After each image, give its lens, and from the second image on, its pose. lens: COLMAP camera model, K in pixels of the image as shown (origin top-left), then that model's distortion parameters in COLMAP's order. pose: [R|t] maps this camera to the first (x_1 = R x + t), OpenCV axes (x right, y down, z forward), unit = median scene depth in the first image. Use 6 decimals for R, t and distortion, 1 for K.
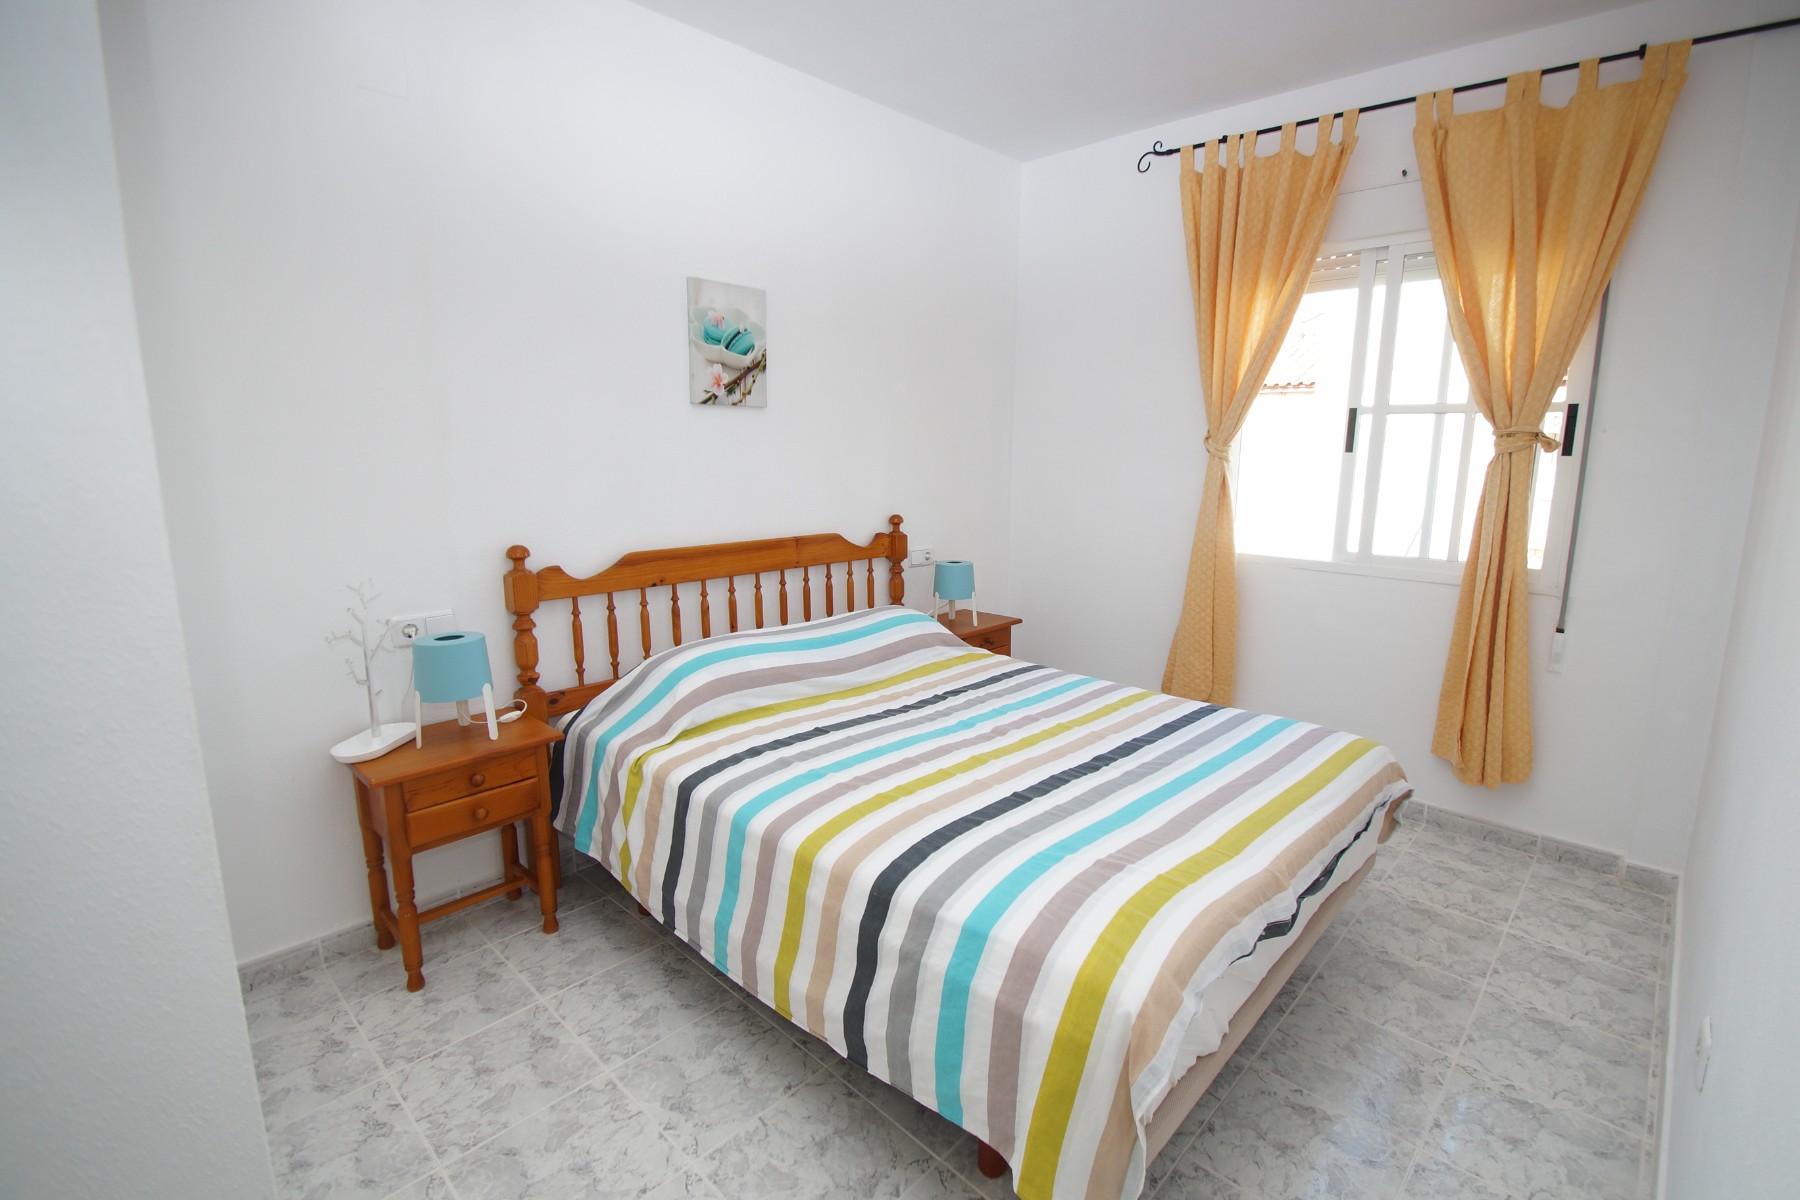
lens RADIAL K [[797.4, 0, 900.0], [0, 797.4, 600.0], [0, 0, 1]] dist [0.000054, 0.000000]
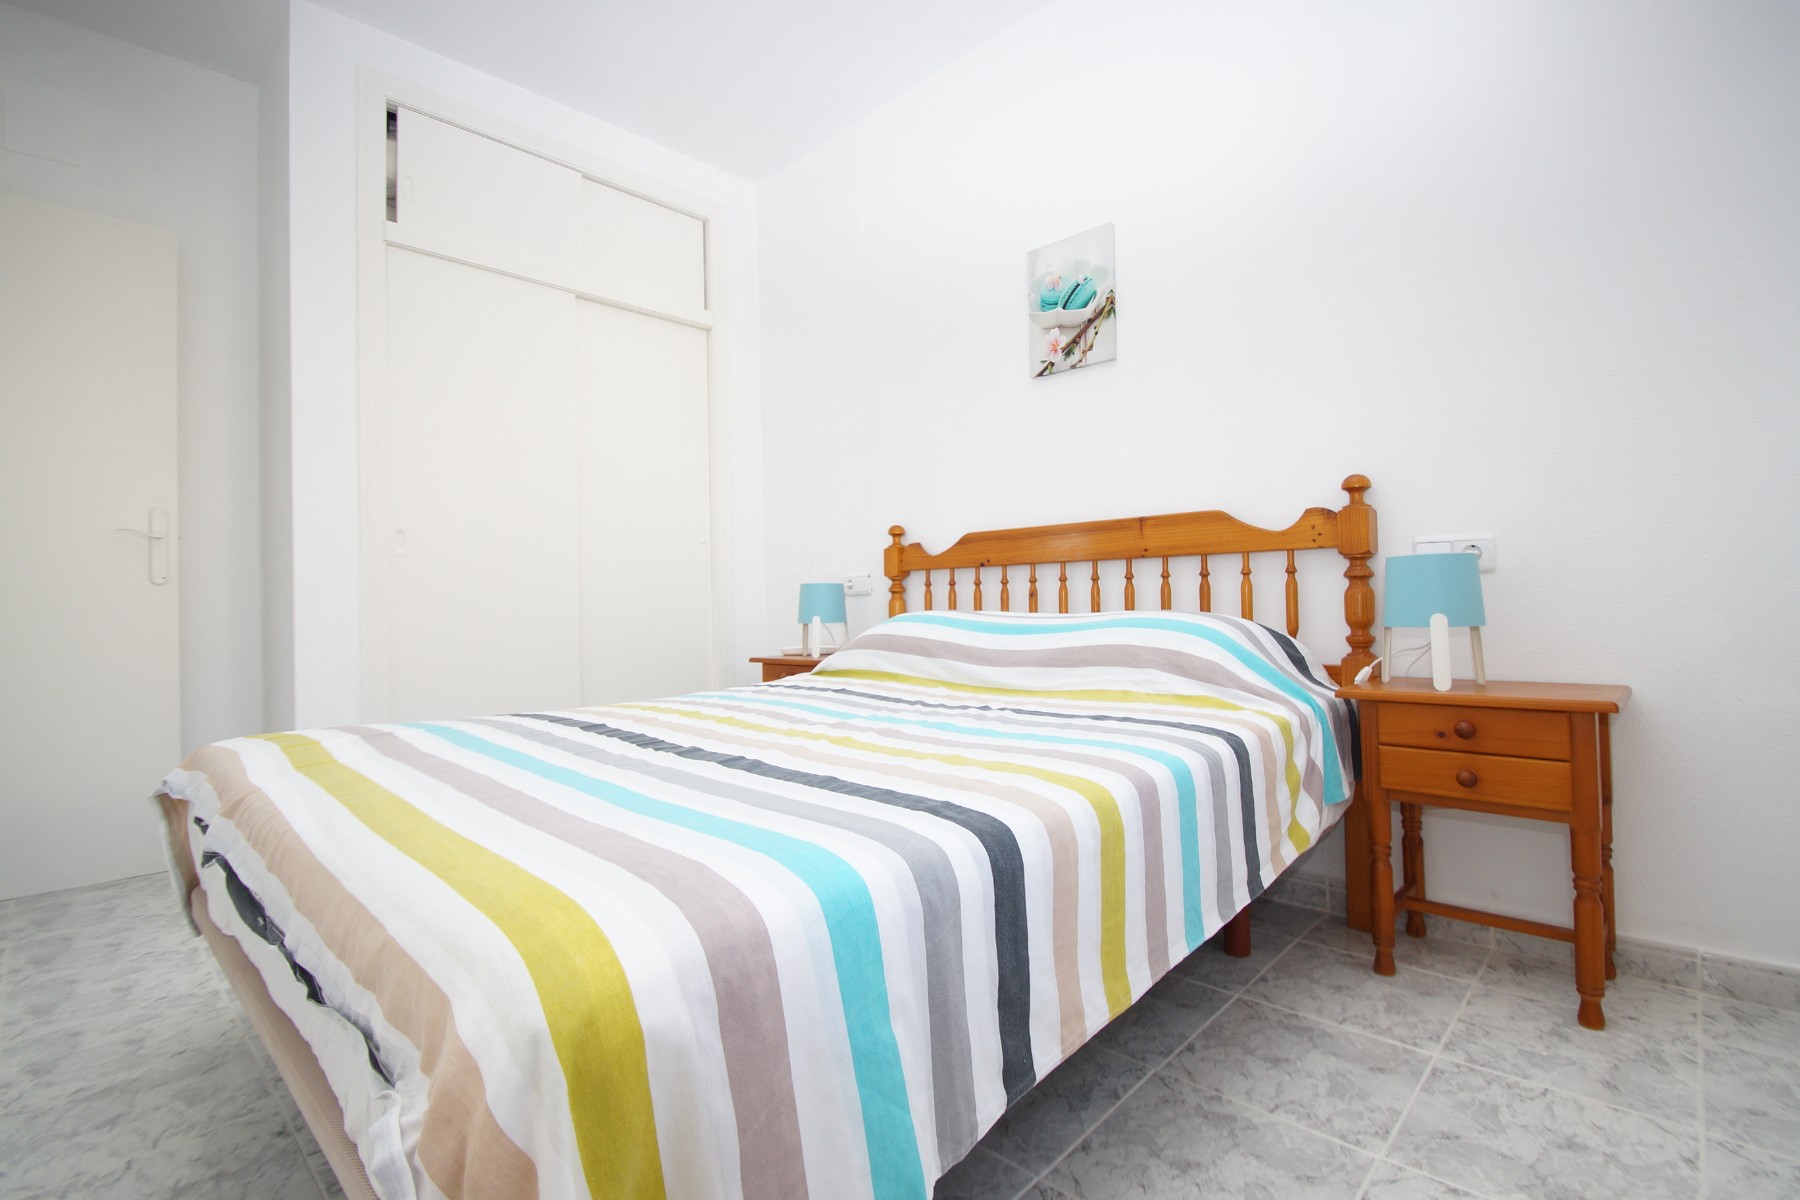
lens RADIAL K [[797.4, 0, 900.0], [0, 797.4, 600.0], [0, 0, 1]] dist [0.000054, 0.000000]
pose [[0.035504, 0.004827, -0.999358, 0.673011], [-0.166253, 0.986082, -0.001144, 0.042356], [0.985444, 0.166187, 0.035813, 0.828391]]
